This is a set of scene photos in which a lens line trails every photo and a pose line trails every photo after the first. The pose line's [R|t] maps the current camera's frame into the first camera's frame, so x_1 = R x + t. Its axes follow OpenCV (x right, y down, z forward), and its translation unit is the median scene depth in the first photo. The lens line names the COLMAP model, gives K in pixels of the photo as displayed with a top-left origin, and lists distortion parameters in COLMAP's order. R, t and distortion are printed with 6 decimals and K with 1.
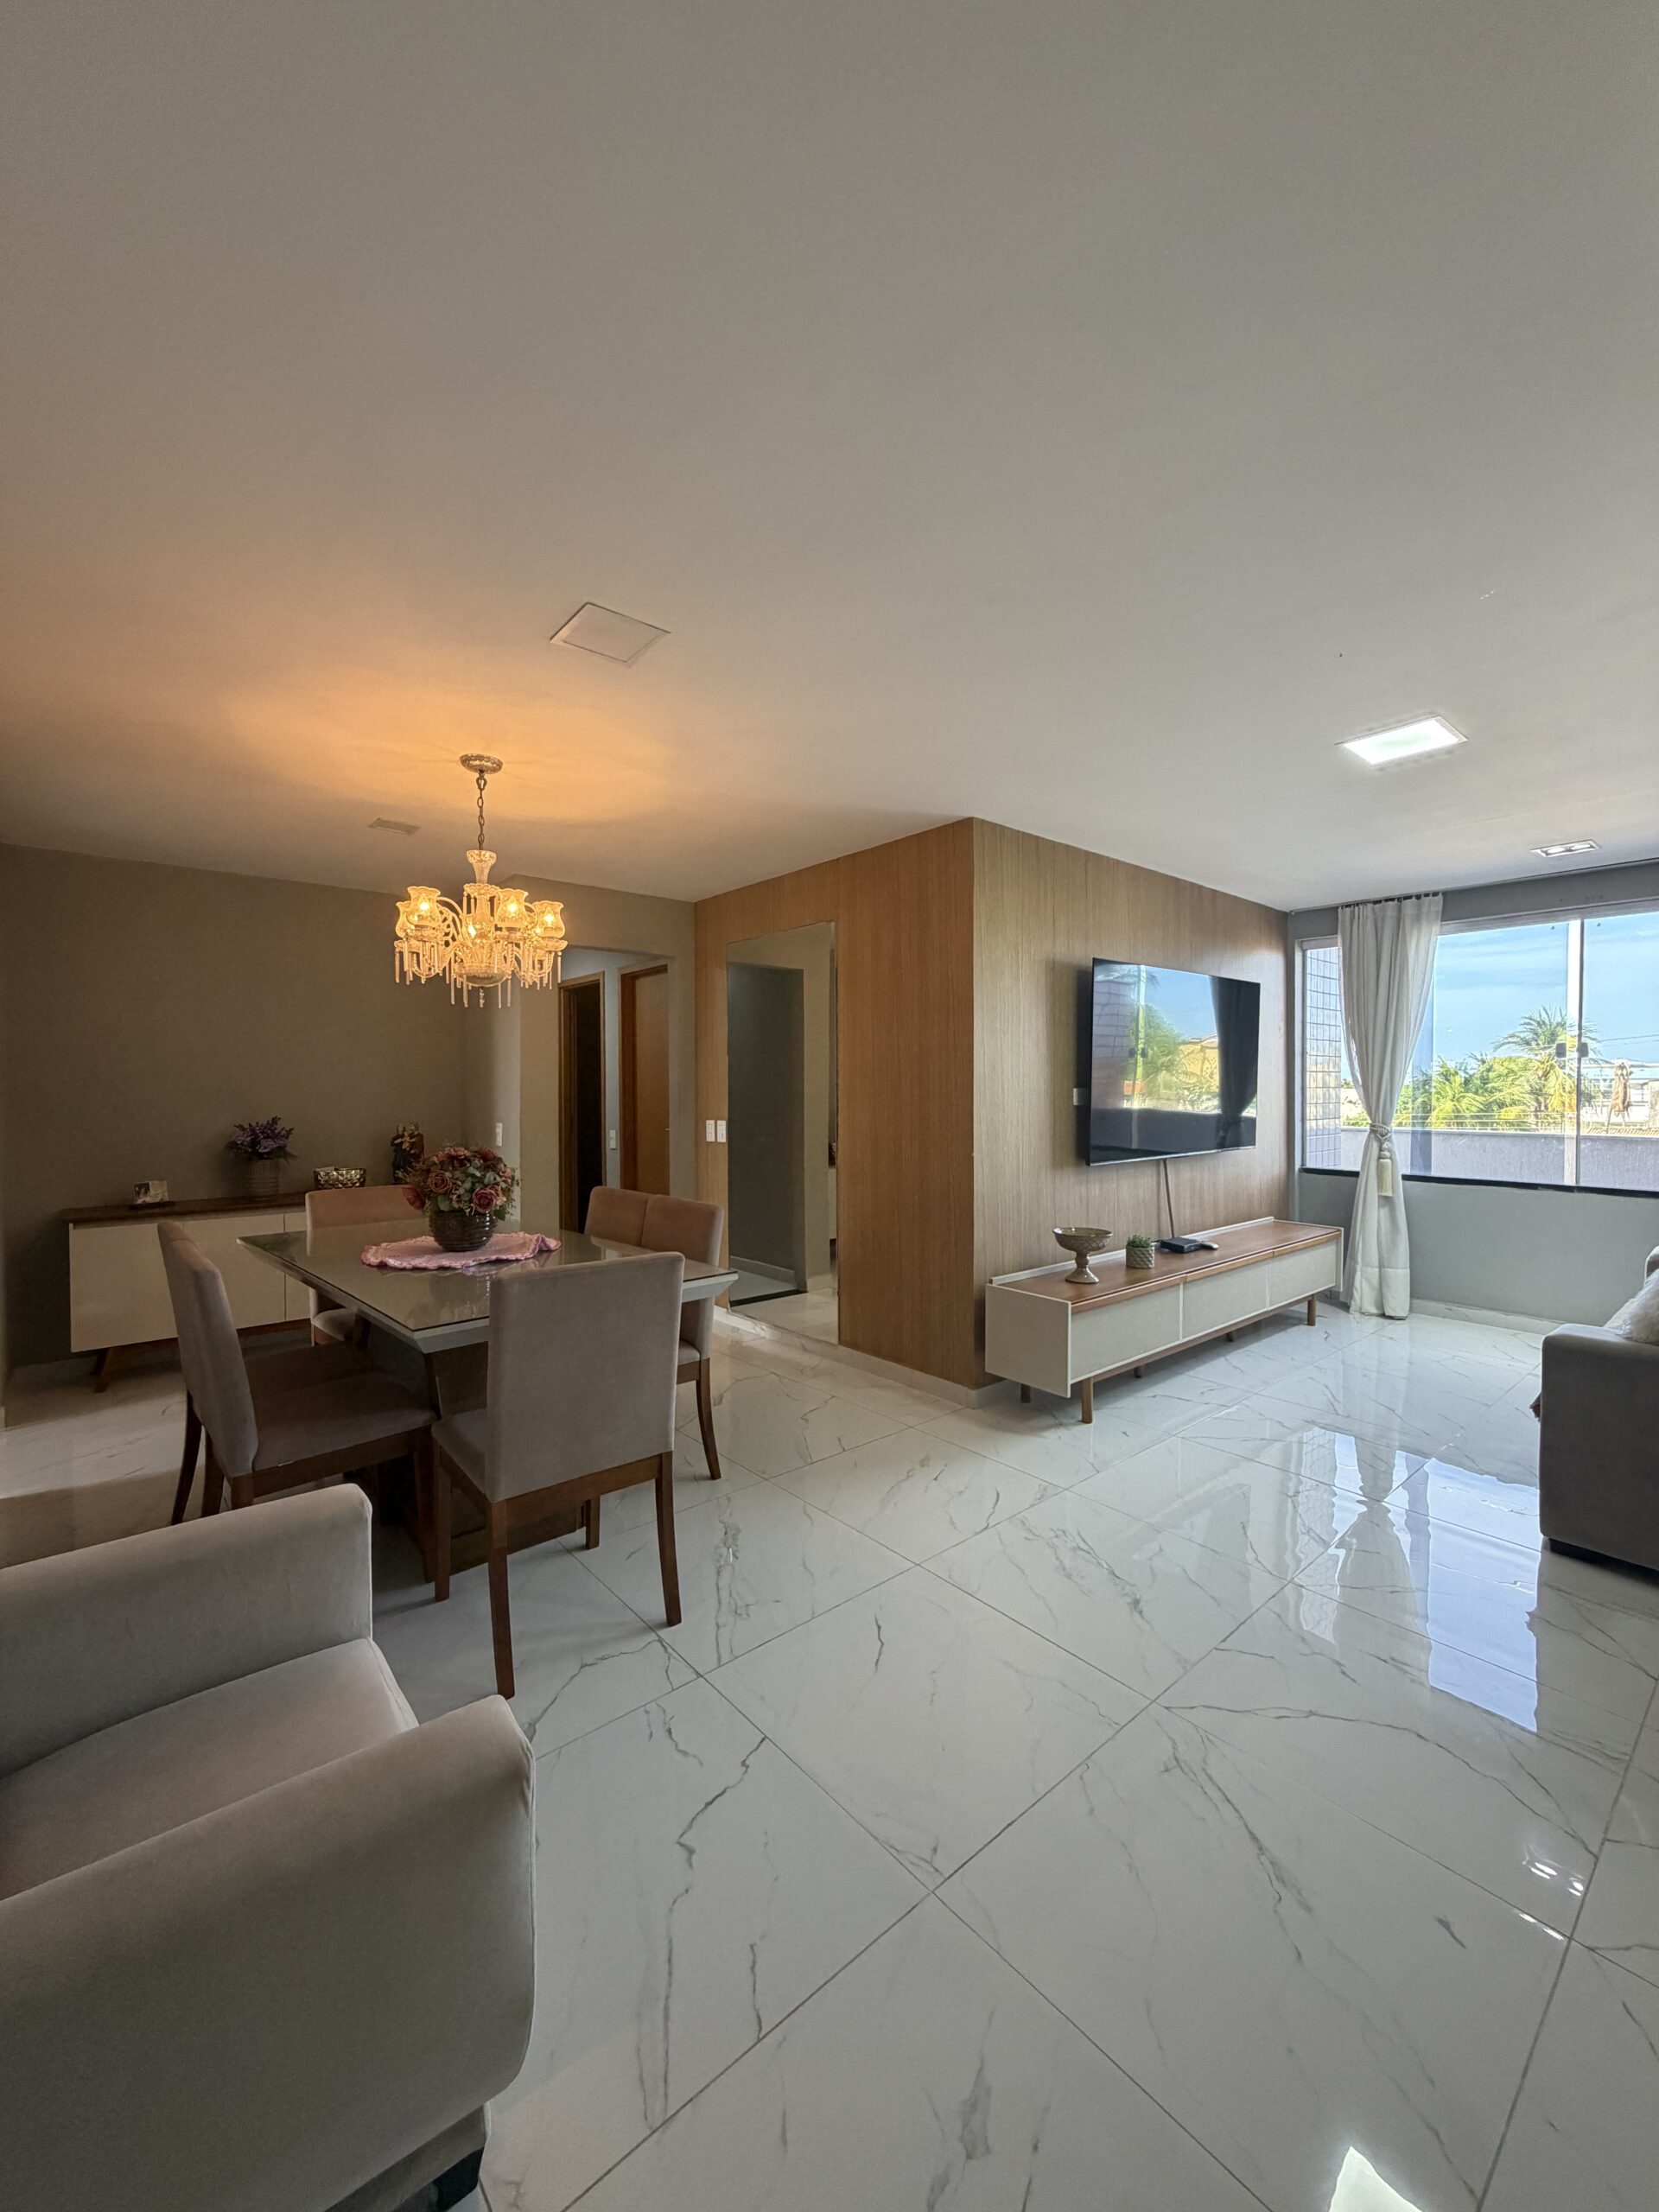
lens RADIAL K [[874.9, 0, 827.7], [0, 874.9, 1100.5], [0, 0, 1]] dist [-0.005414, 0.000009]
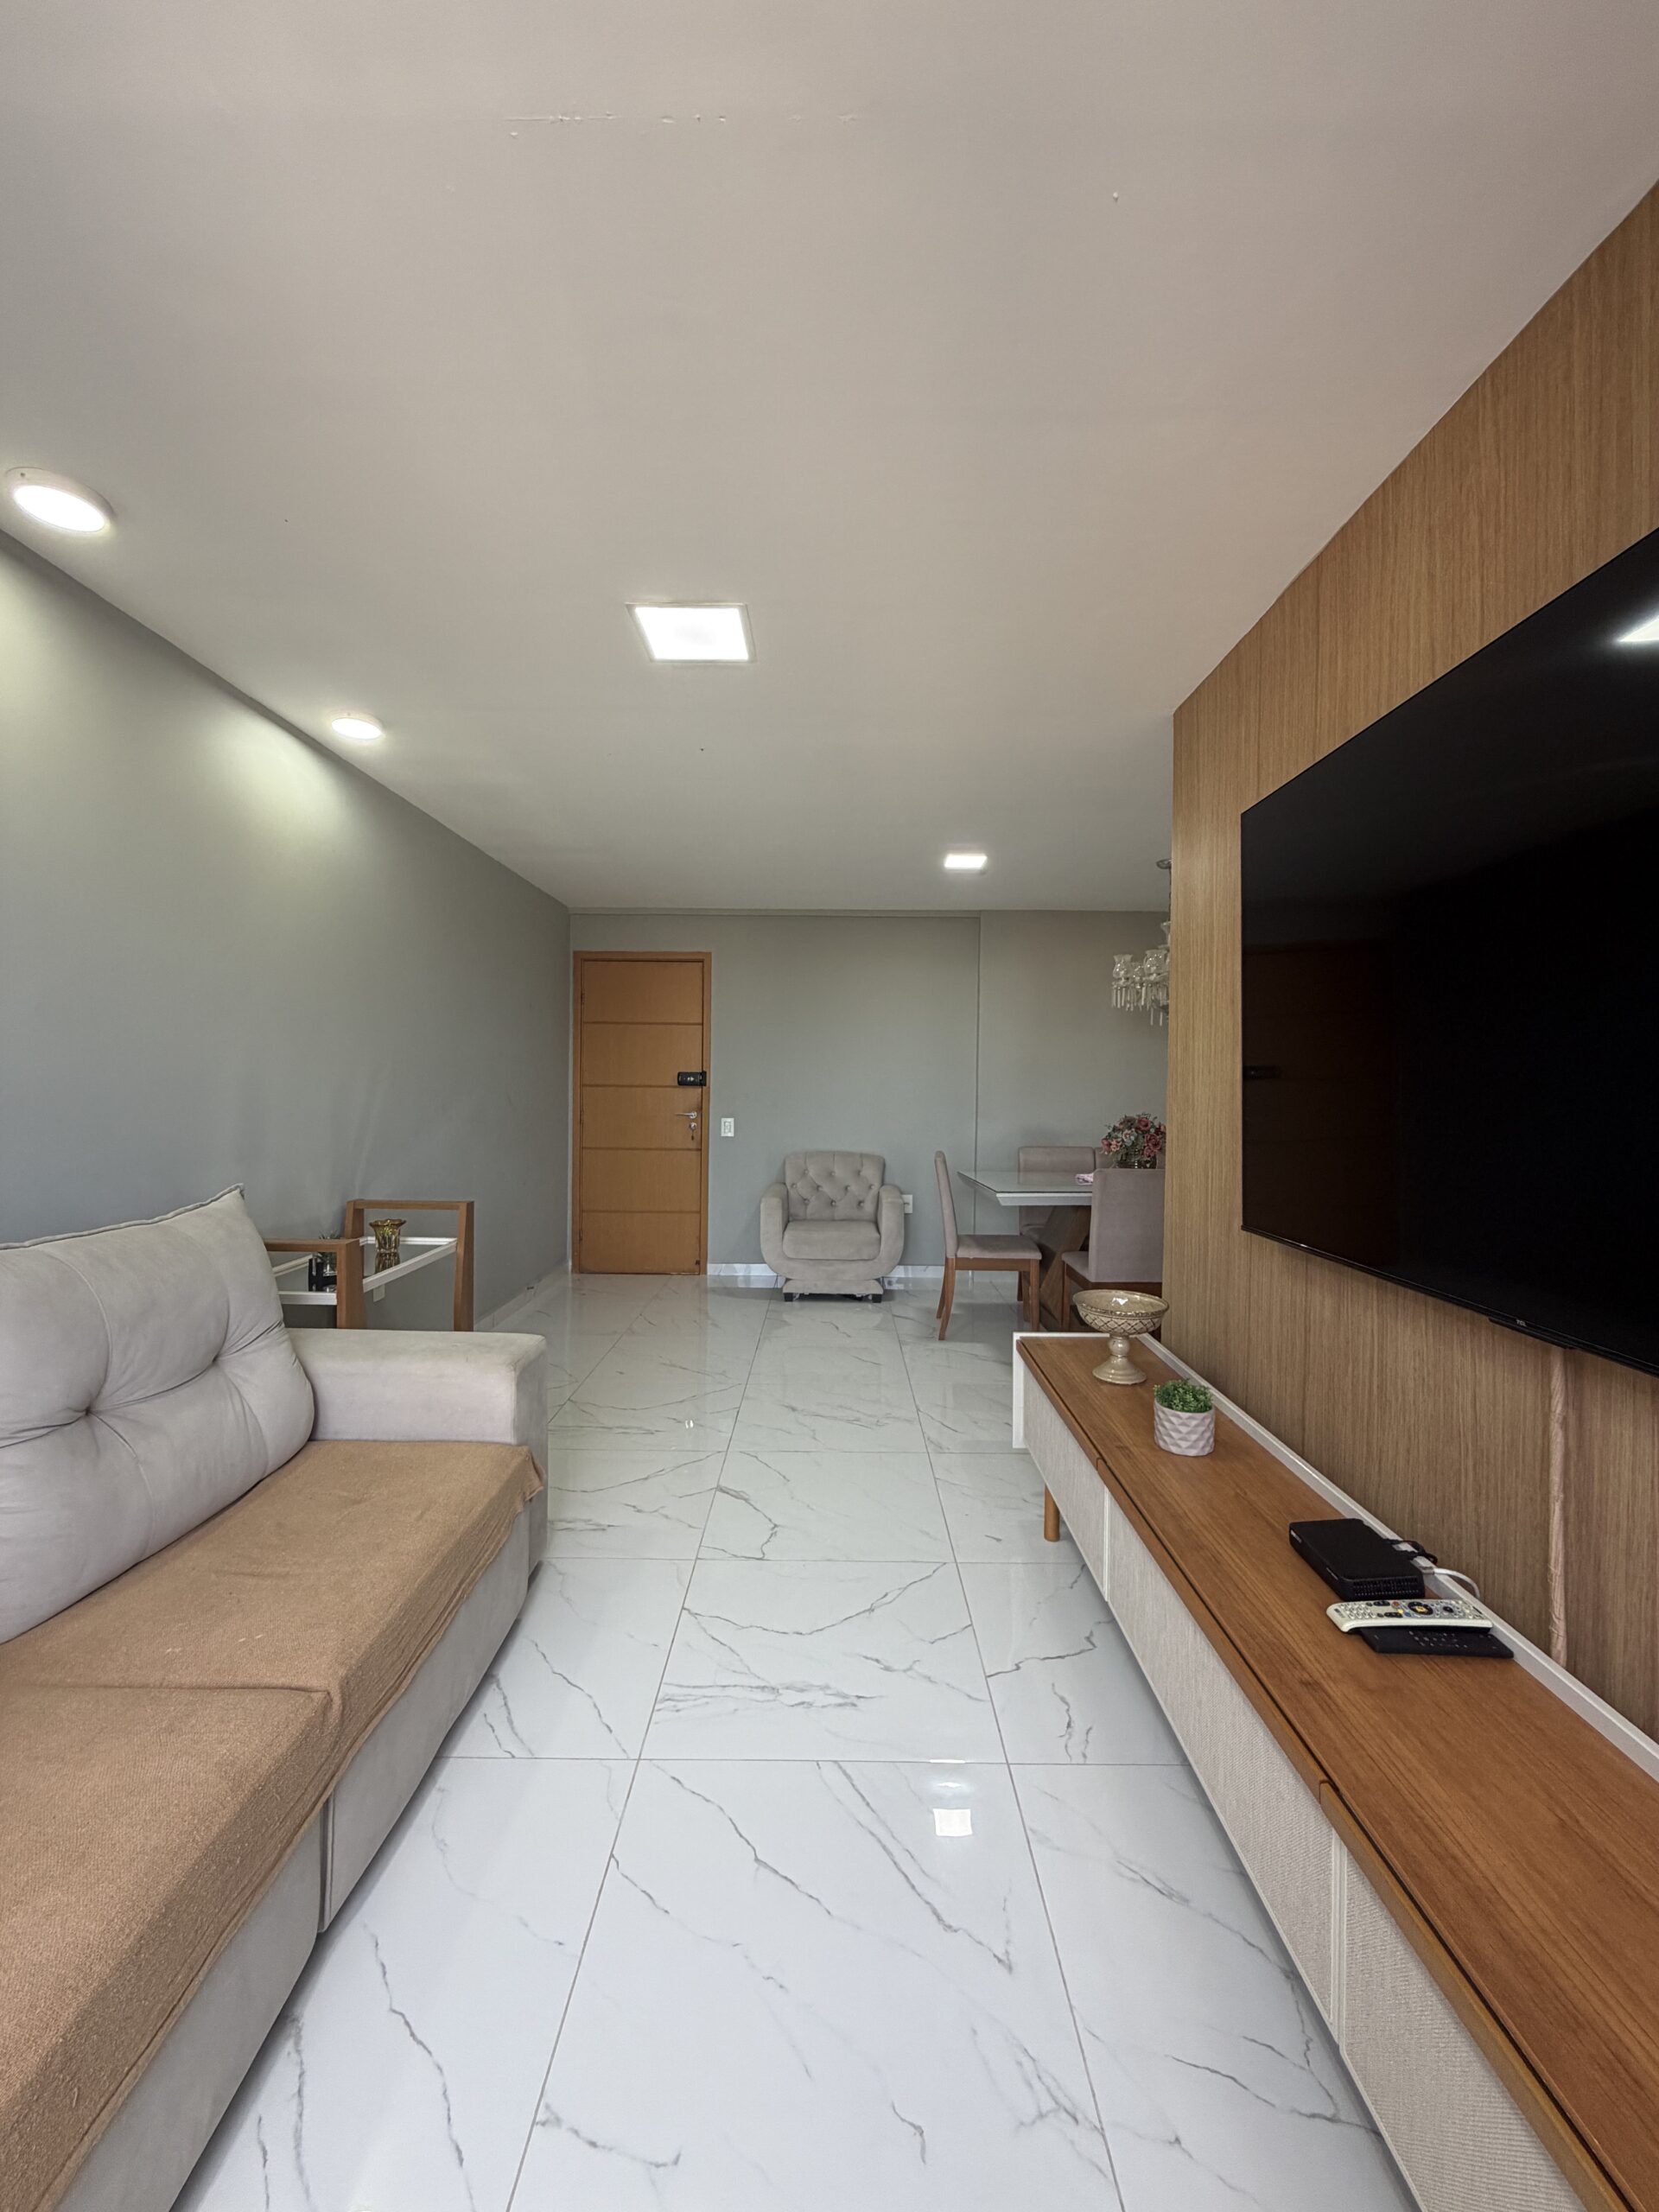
lens RADIAL K [[897.7, 0, 834.2], [0, 897.7, 1094.3], [0, 0, 1]] dist [-0.008738, -0.000137]
pose [[-0.648267, 0.006911, -0.761382, 0.914293], [-0.018749, 0.999511, 0.025036, -0.011518], [0.761183, 0.030505, -0.647820, 1.252997]]
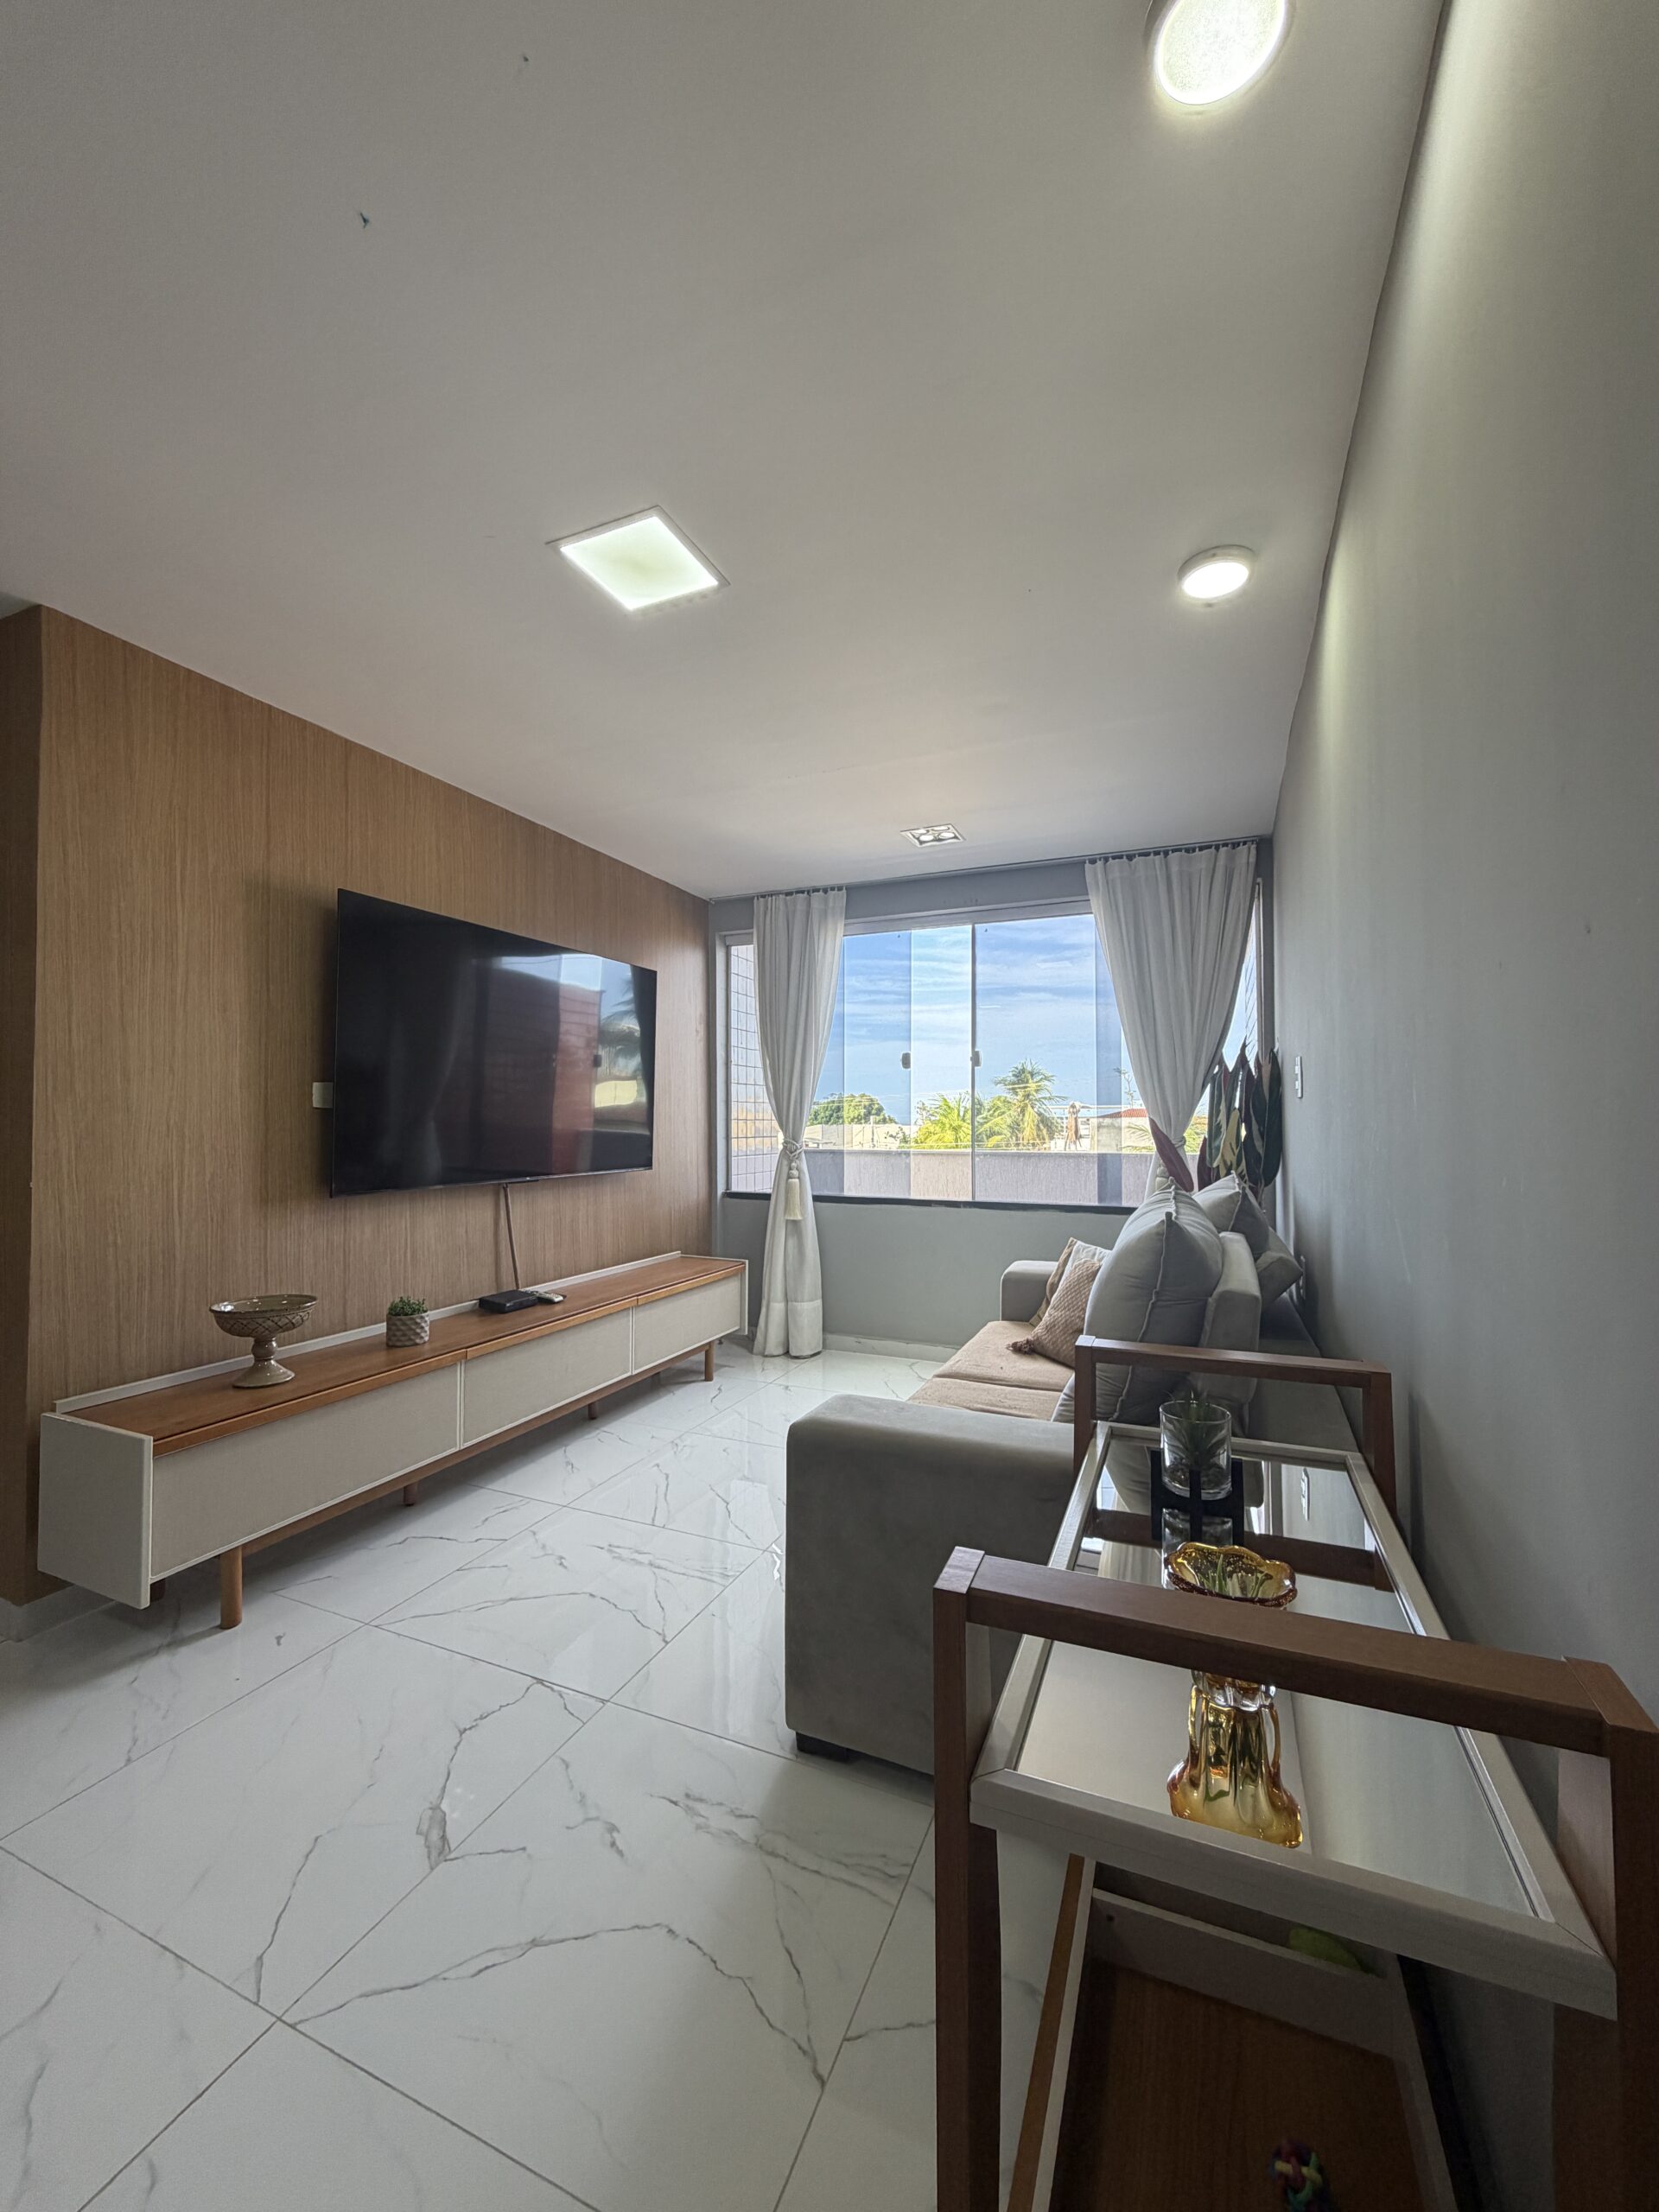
lens RADIAL K [[874.9, 0, 827.7], [0, 874.9, 1100.5], [0, 0, 1]] dist [-0.005414, 0.000009]
pose [[0.894950, 0.013120, 0.445974, 0.369238], [0.005056, 0.999205, -0.039542, 0.031106], [-0.446138, 0.037643, 0.894172, 0.253192]]
